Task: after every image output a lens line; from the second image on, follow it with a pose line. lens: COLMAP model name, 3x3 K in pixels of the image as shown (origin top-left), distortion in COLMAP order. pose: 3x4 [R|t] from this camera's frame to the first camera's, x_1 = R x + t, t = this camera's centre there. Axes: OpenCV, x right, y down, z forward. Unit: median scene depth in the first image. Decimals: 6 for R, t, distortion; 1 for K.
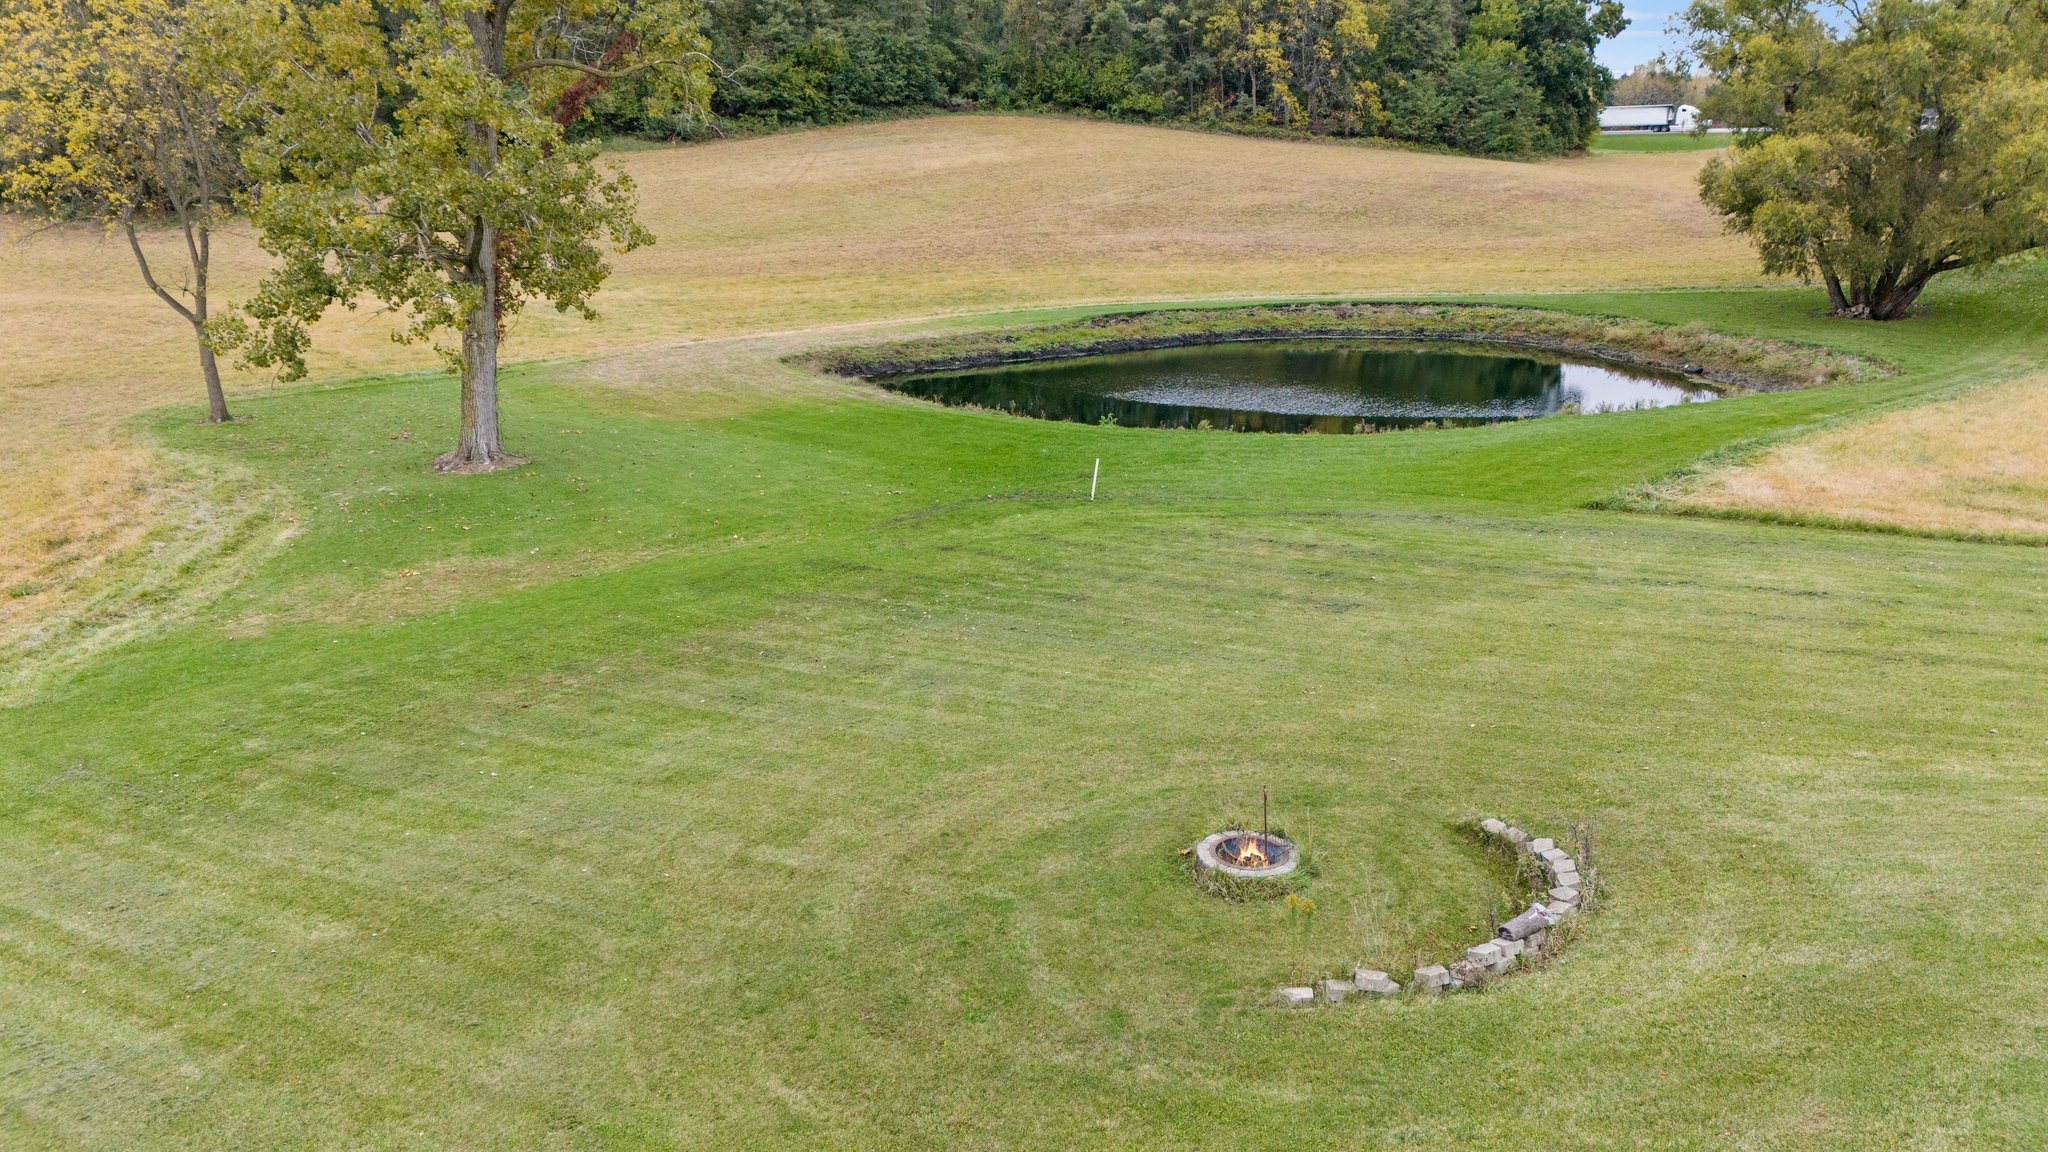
lens RADIAL K [[1484.8, 0, 1020.5], [0, 1484.8, 589.0], [0, 0, 1]] dist [0.100503, -0.105002]
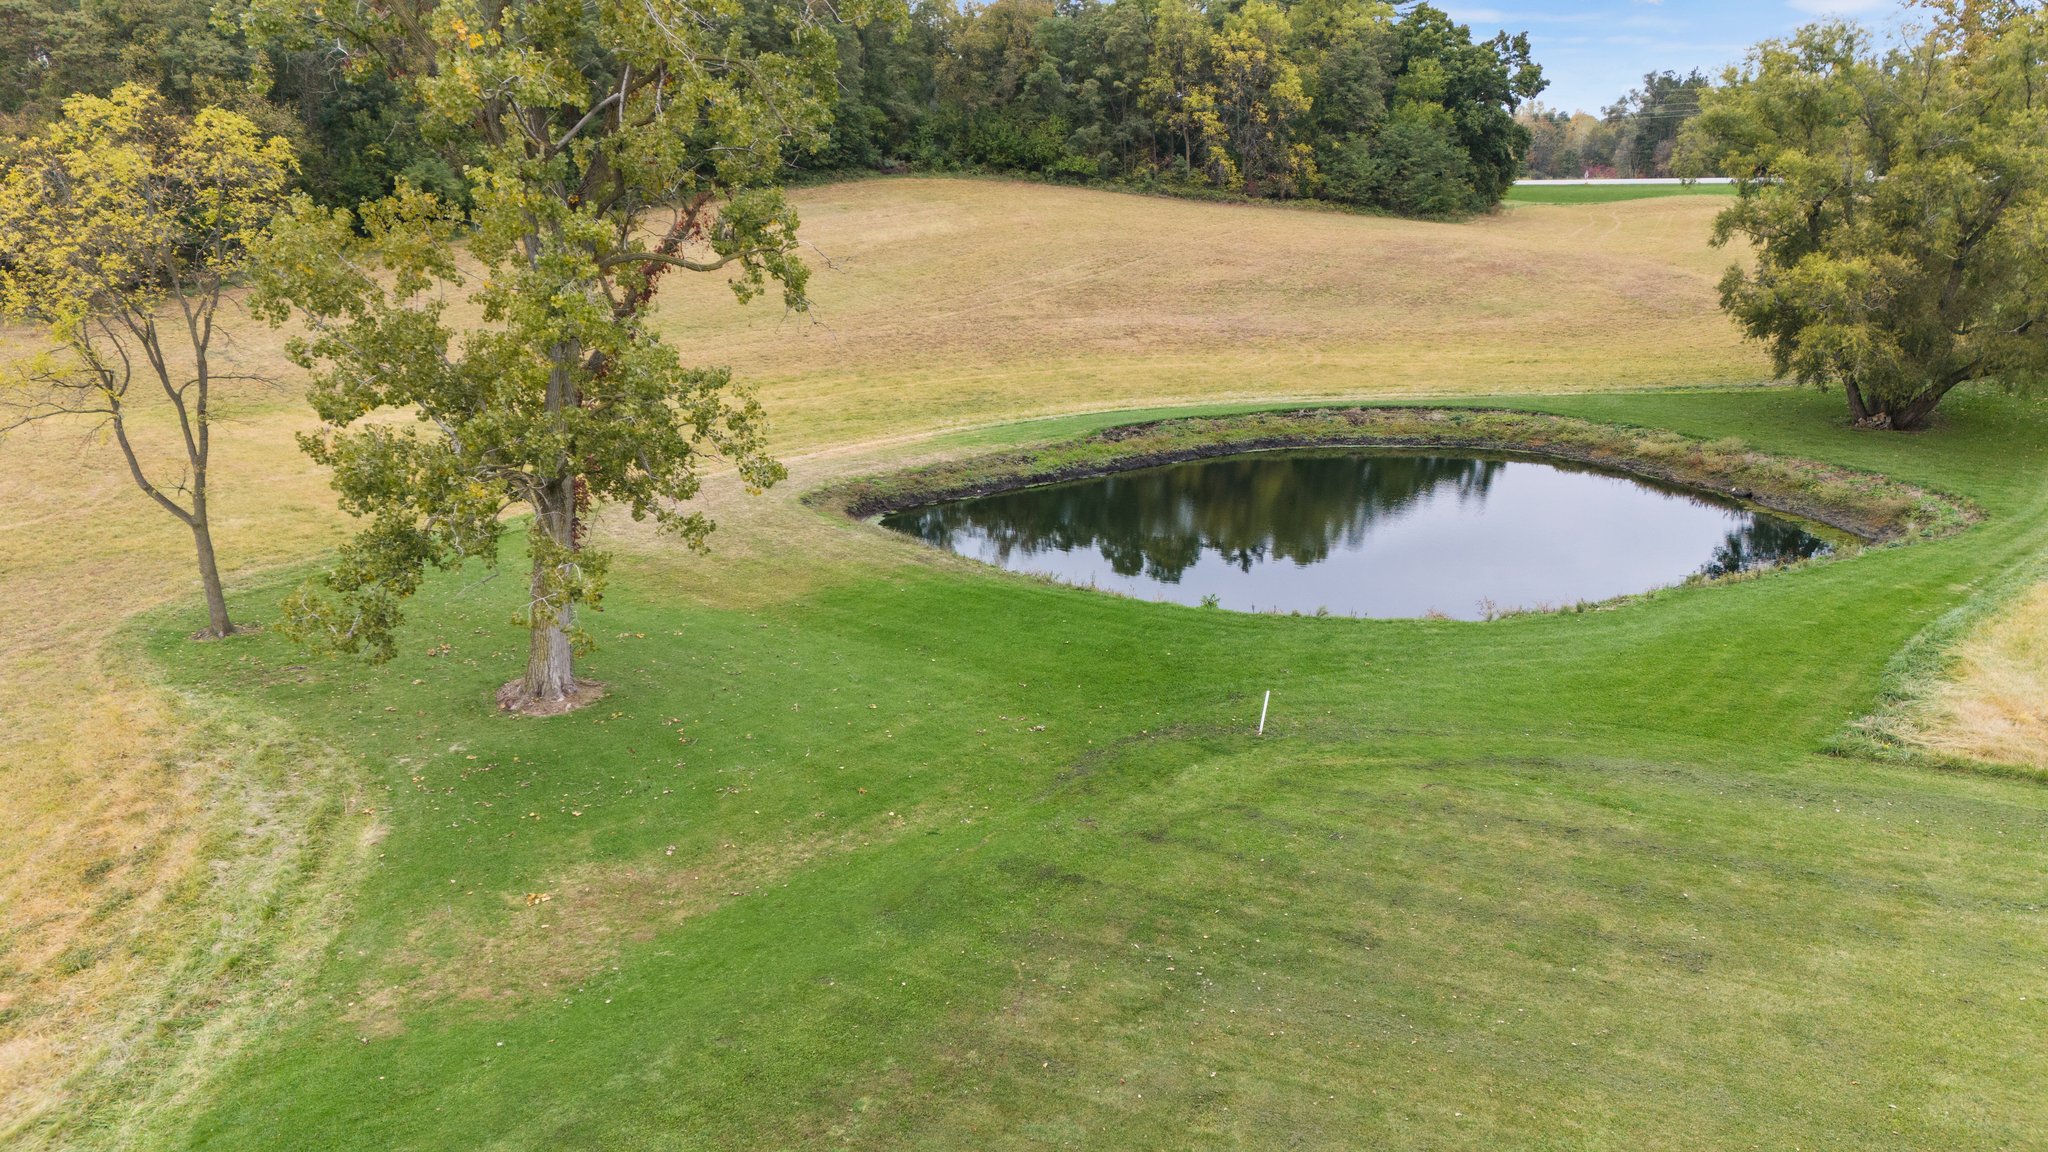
lens RADIAL K [[1484.8, 0, 1020.2], [0, 1484.8, 592.5], [0, 0, 1]] dist [0.100503, -0.105002]
pose [[0.996853, -0.021577, 0.076274, -0.089192], [0.022531, 0.999678, -0.011676, -0.075981], [-0.075998, 0.013358, 0.997019, 0.060683]]
